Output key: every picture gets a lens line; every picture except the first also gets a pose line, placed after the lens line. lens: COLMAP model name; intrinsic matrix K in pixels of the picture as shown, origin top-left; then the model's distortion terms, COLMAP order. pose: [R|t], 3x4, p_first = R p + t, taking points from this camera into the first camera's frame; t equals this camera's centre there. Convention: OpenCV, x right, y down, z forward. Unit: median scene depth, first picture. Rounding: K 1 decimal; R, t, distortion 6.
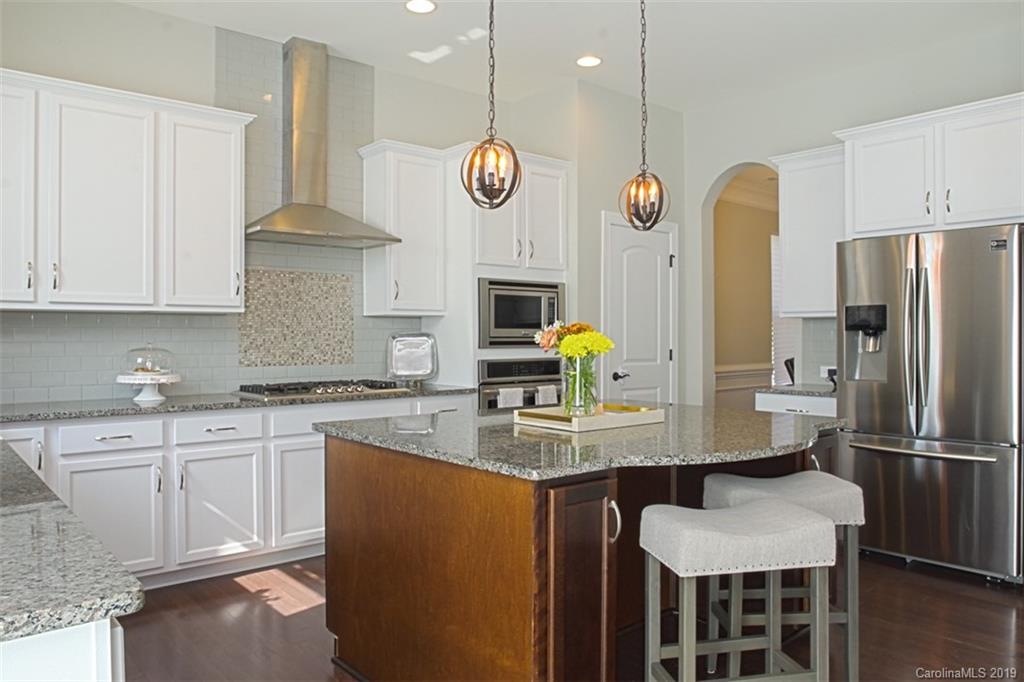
lens RADIAL K [[737.9, 0, 507.4], [0, 737.9, 342.7], [0, 0, 1]] dist [-0.082800, 0.053258]
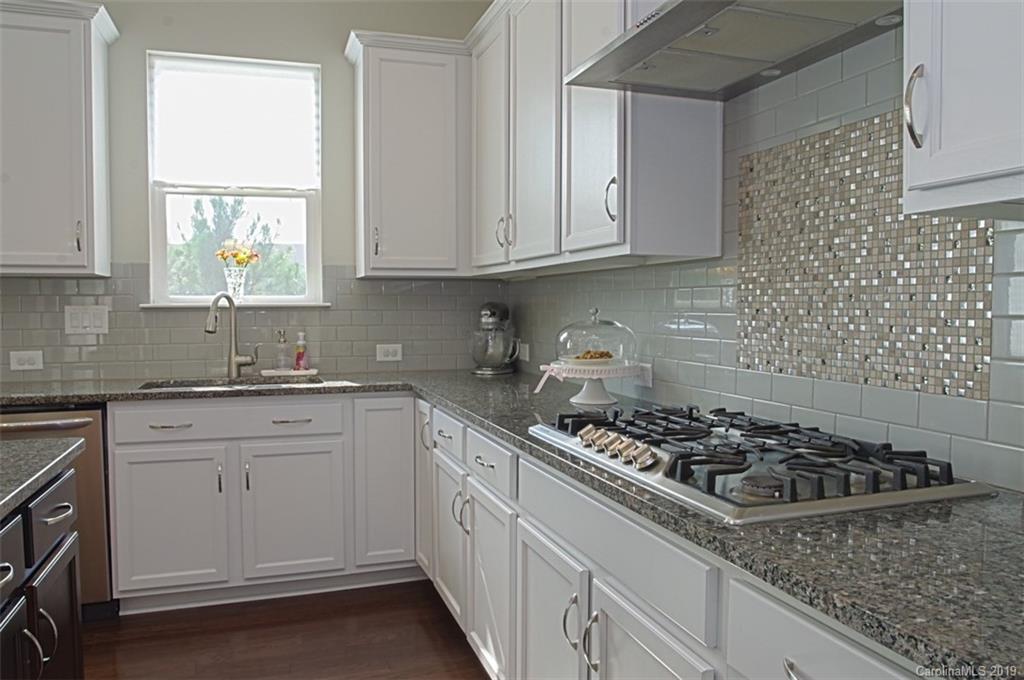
lens RADIAL K [[737.9, 0, 507.4], [0, 737.9, 341.7], [0, 0, 1]] dist [-0.082800, 0.053258]
pose [[-0.374625, 0.047997, -0.925933, 0.110979], [-0.006145, 0.998509, 0.054246, -0.007546], [0.927156, 0.026012, -0.373772, 0.948556]]
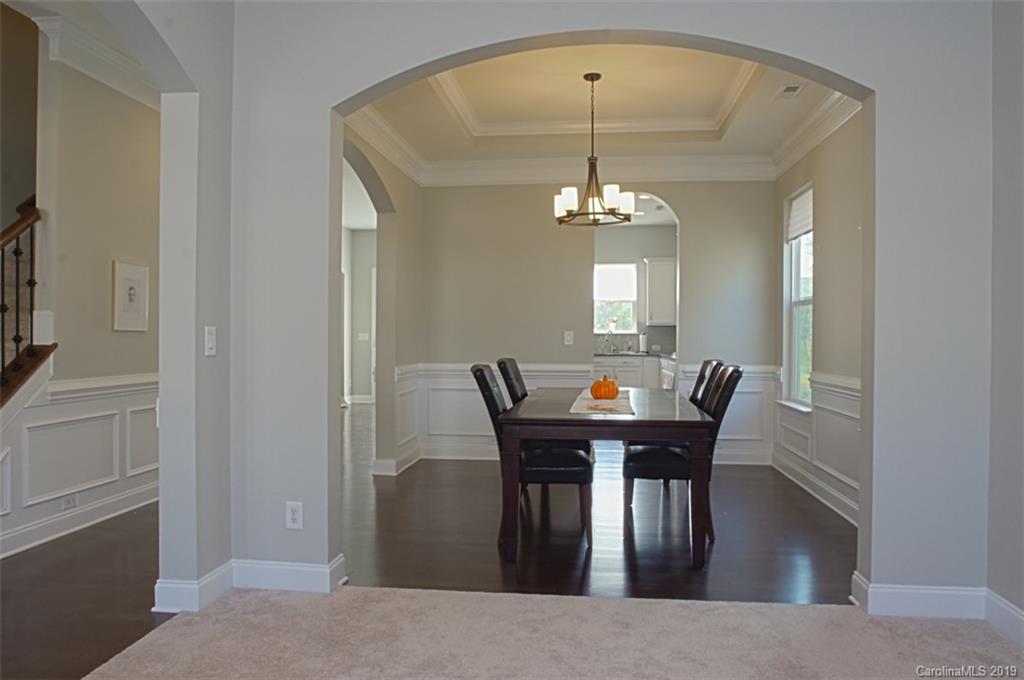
lens RADIAL K [[737.9, 0, 507.4], [0, 737.9, 341.7], [0, 0, 1]] dist [-0.082800, 0.053258]
pose [[-0.735482, 0.005532, -0.677522, 1.655257], [-0.008008, 0.999826, 0.016857, -0.015625], [0.677497, 0.017824, -0.735309, 2.151131]]
